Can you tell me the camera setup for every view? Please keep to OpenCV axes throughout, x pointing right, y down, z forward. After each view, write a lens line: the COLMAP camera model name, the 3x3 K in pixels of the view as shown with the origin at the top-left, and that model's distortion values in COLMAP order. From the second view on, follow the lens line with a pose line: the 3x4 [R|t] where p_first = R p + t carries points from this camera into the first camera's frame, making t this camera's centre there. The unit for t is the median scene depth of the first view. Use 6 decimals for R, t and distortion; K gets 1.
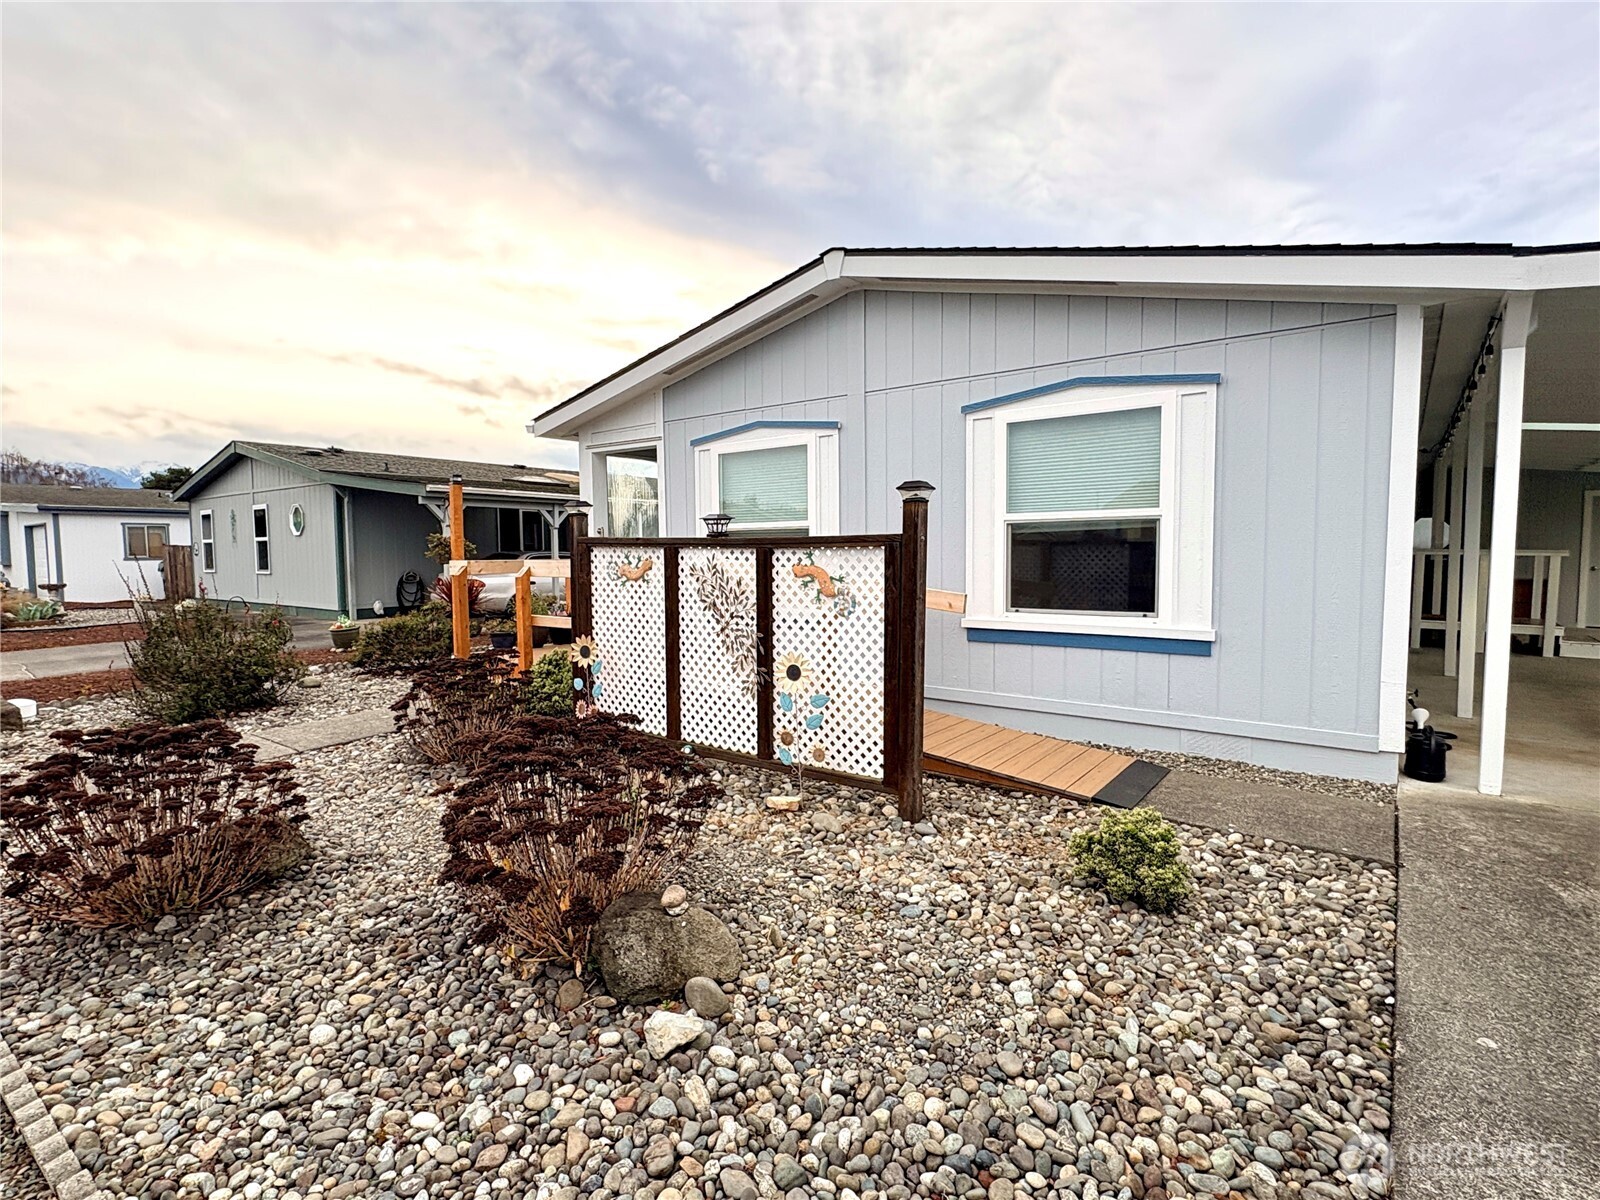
lens RADIAL K [[776.1, 0, 811.0], [0, 776.1, 596.8], [0, 0, 1]] dist [-0.002231, 0.000095]
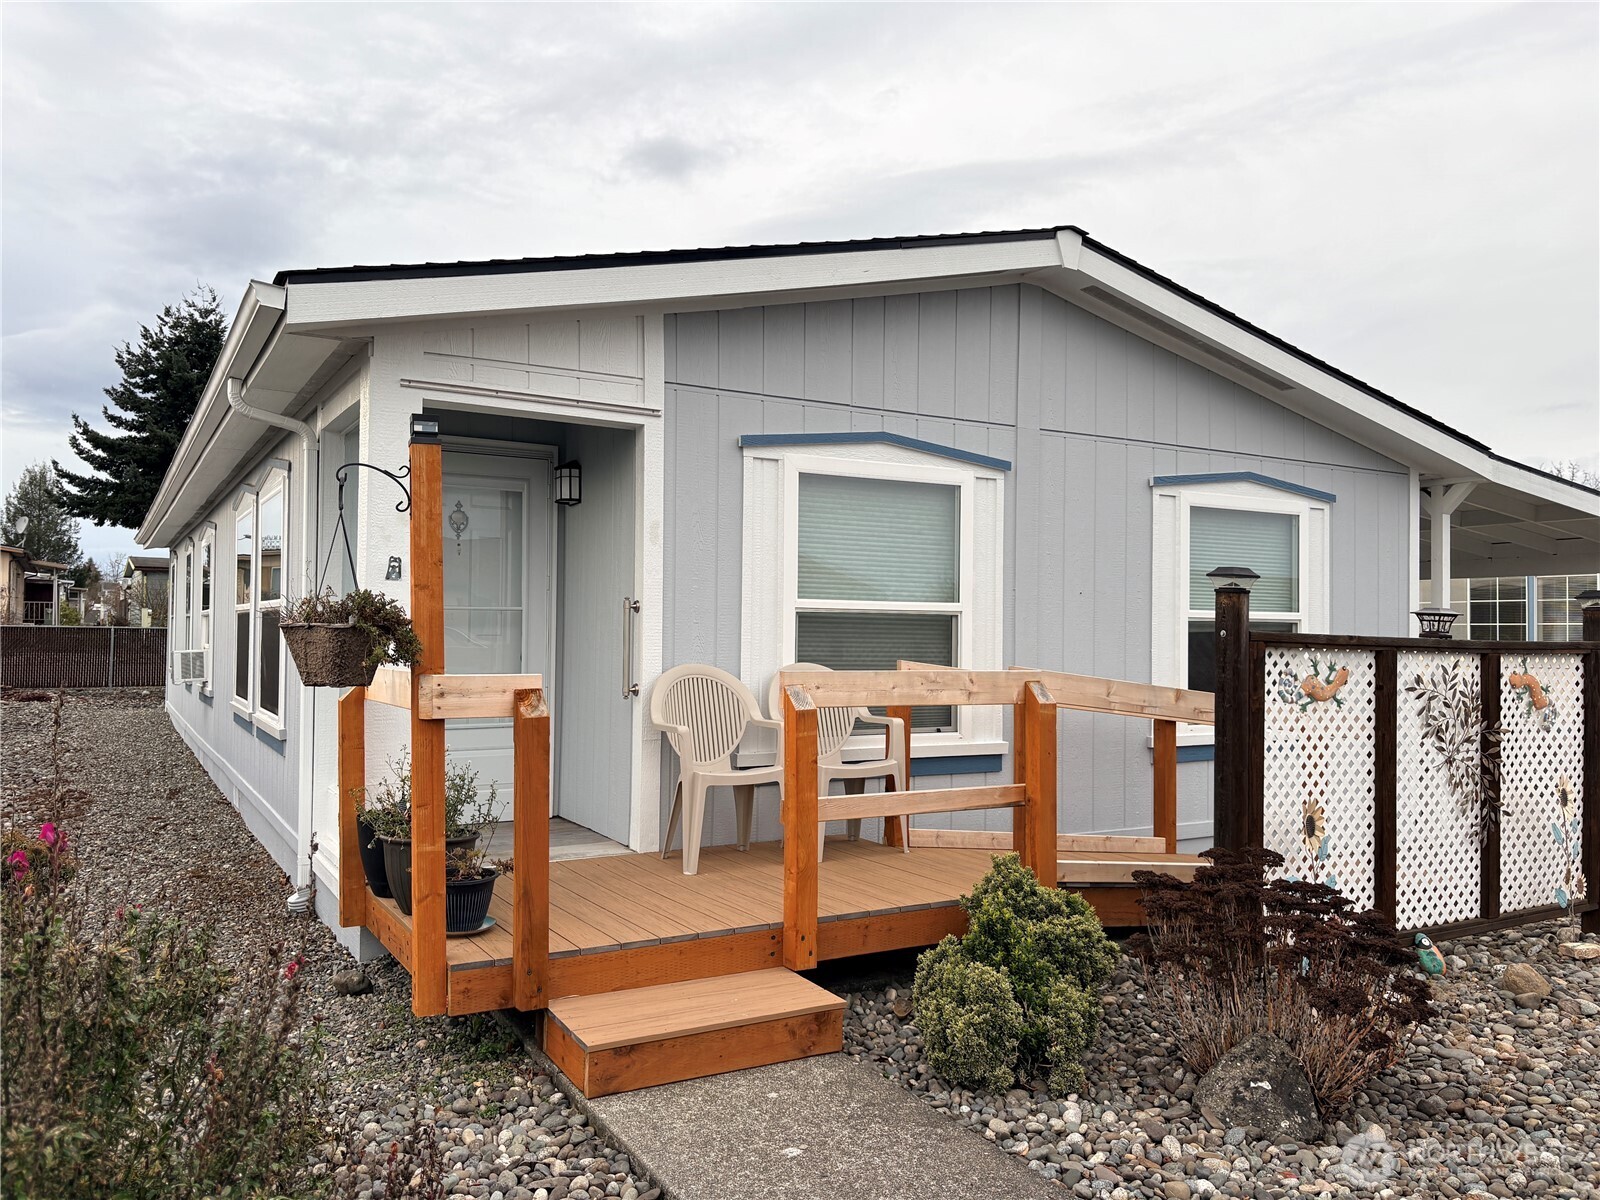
lens RADIAL K [[1215.5, 0, 798.3], [0, 1215.5, 607.5], [0, 0, 1]] dist [0.021503, -0.012269]
pose [[0.409449, 0.037666, 0.911555, -1.356722], [0.043969, 0.997172, -0.060953, -0.057421], [-0.911273, 0.065037, 0.406634, 1.005618]]
